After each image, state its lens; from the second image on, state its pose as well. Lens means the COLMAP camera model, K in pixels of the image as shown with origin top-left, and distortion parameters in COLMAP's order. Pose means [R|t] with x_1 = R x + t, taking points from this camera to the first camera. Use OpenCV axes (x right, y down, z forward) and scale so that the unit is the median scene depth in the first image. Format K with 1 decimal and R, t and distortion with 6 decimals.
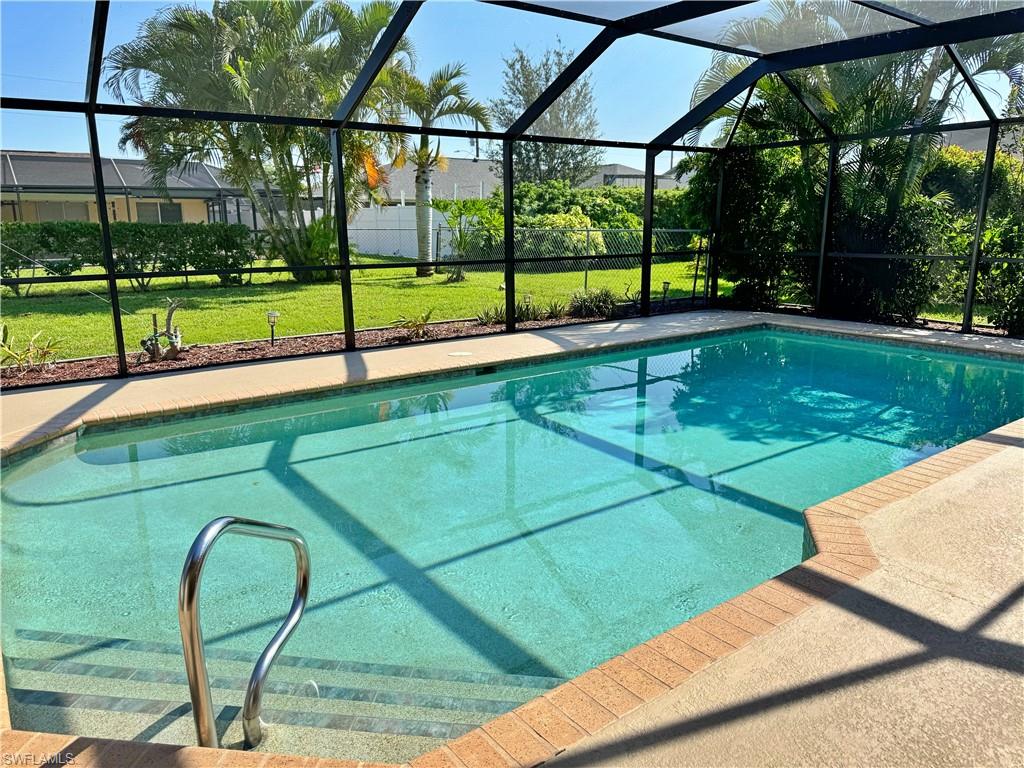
lens RADIAL K [[724.8, 0, 512.0], [0, 724.8, 384.0], [0, 0, 1]] dist [0.102837, -0.135838]
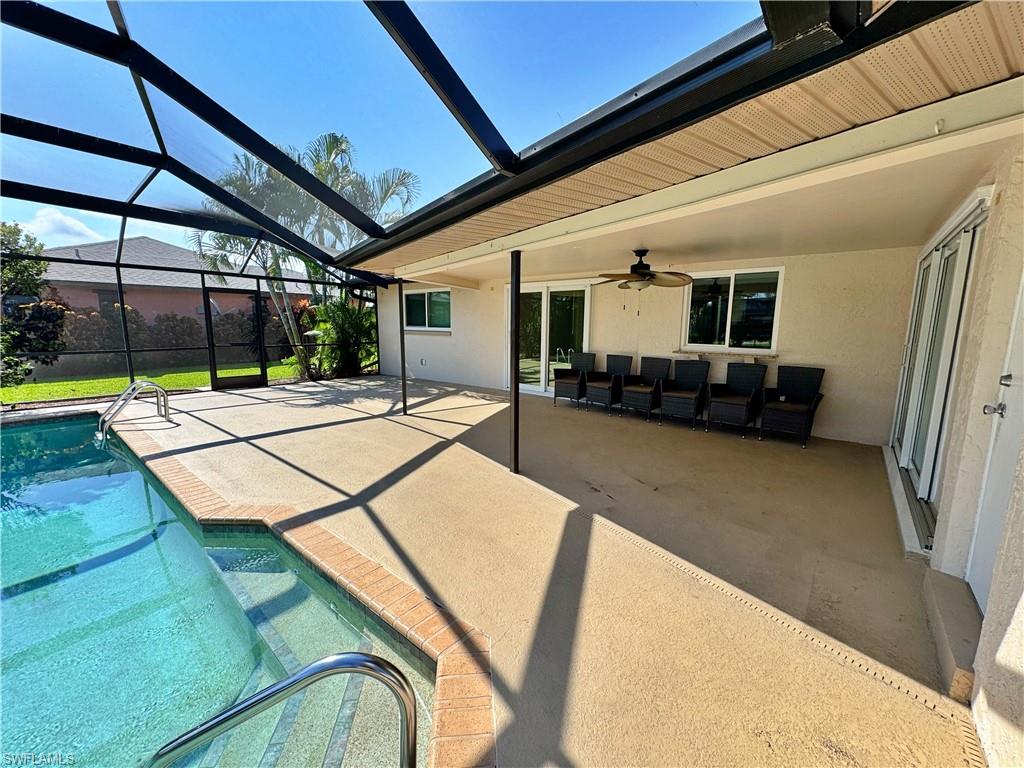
lens RADIAL K [[407.8, 0, 512.0], [0, 407.8, 384.0], [0, 0, 1]] dist [-0.002021, -0.000154]
pose [[-0.235425, -0.141518, 0.961534, -0.161967], [0.207949, 0.959096, 0.192074, -0.038024], [-0.949385, 0.245170, -0.196367, 0.141601]]
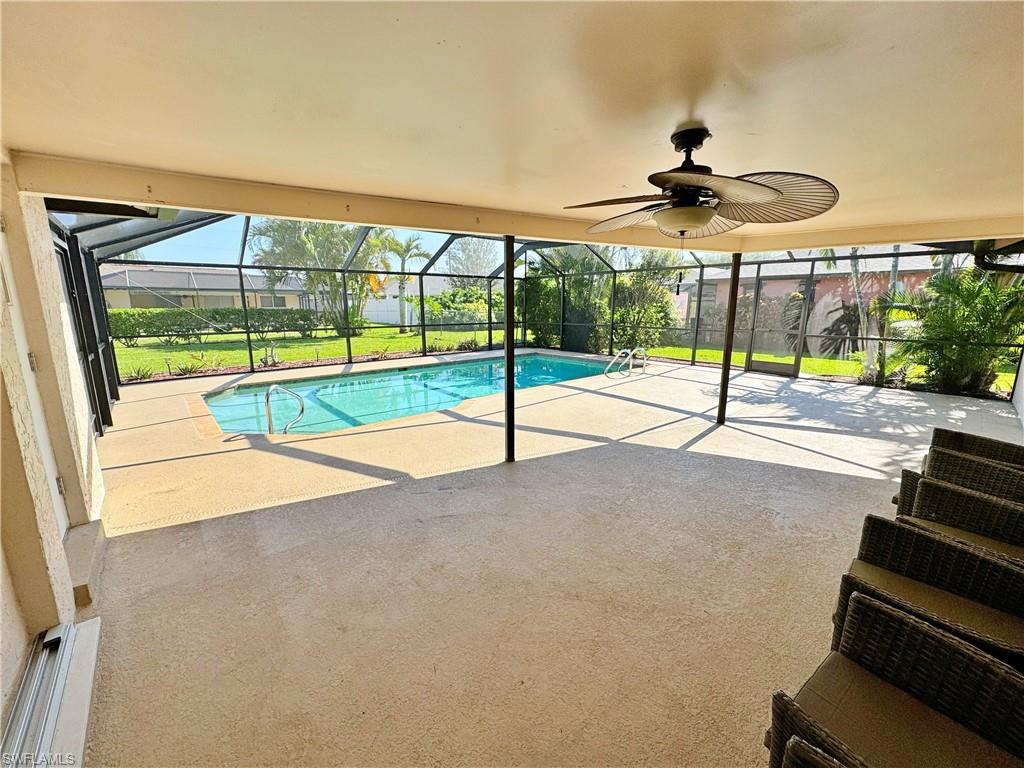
lens RADIAL K [[407.8, 0, 512.0], [0, 407.8, 384.0], [0, 0, 1]] dist [-0.002021, -0.000154]
pose [[0.996696, -0.009873, 0.080619, 0.139356], [0.012011, 0.999588, -0.026074, 0.044799], [-0.080328, 0.026956, 0.996404, -0.261105]]
